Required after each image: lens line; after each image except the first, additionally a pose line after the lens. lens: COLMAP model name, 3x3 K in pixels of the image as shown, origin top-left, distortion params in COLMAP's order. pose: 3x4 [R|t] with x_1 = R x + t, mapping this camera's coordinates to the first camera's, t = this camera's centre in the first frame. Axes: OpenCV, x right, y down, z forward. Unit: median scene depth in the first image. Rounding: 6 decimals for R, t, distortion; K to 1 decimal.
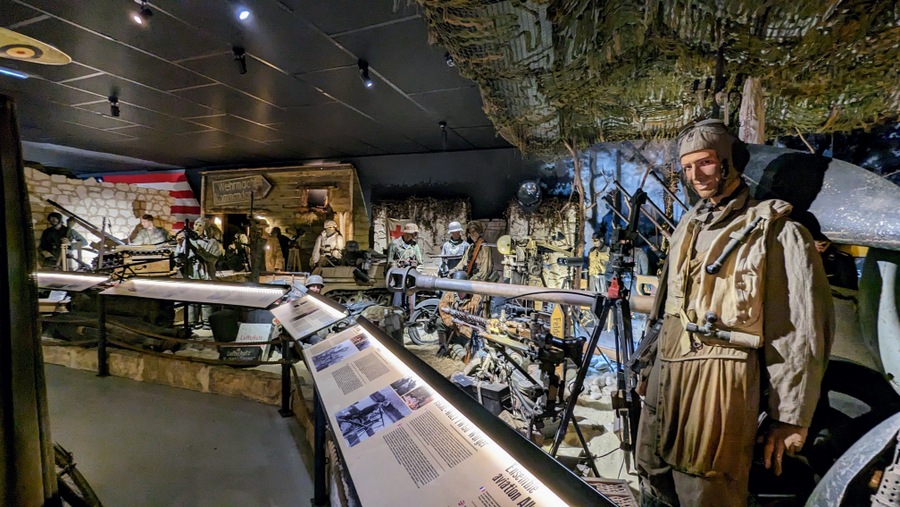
lens RADIAL K [[426.4, 0, 448.3], [0, 426.4, 255.0], [0, 0, 1]] dist [-0.001123, -0.000268]
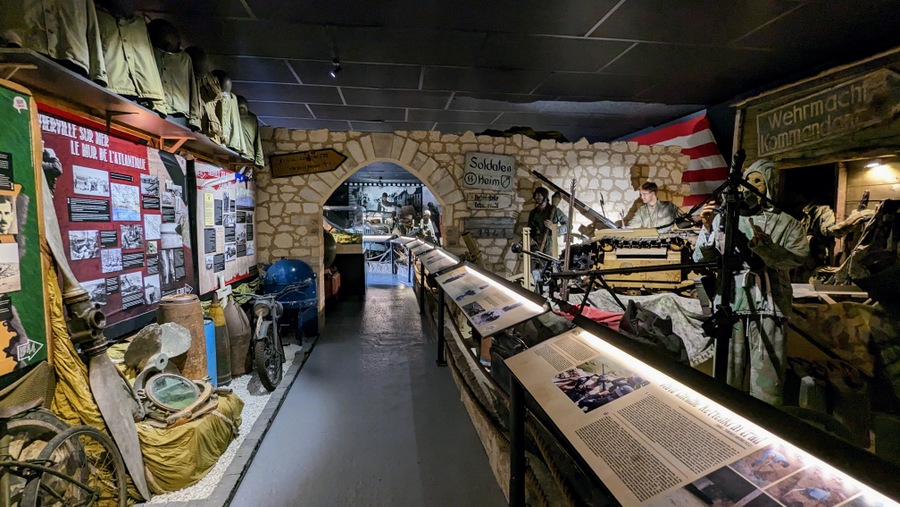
lens RADIAL K [[426.4, 0, 448.3], [0, 426.4, 255.0], [0, 0, 1]] dist [-0.001123, -0.000268]
pose [[0.483730, 0.048279, -0.873885, -0.288741], [-0.016124, 0.998800, 0.046255, -0.008969], [0.875069, -0.008285, 0.483927, 0.428464]]
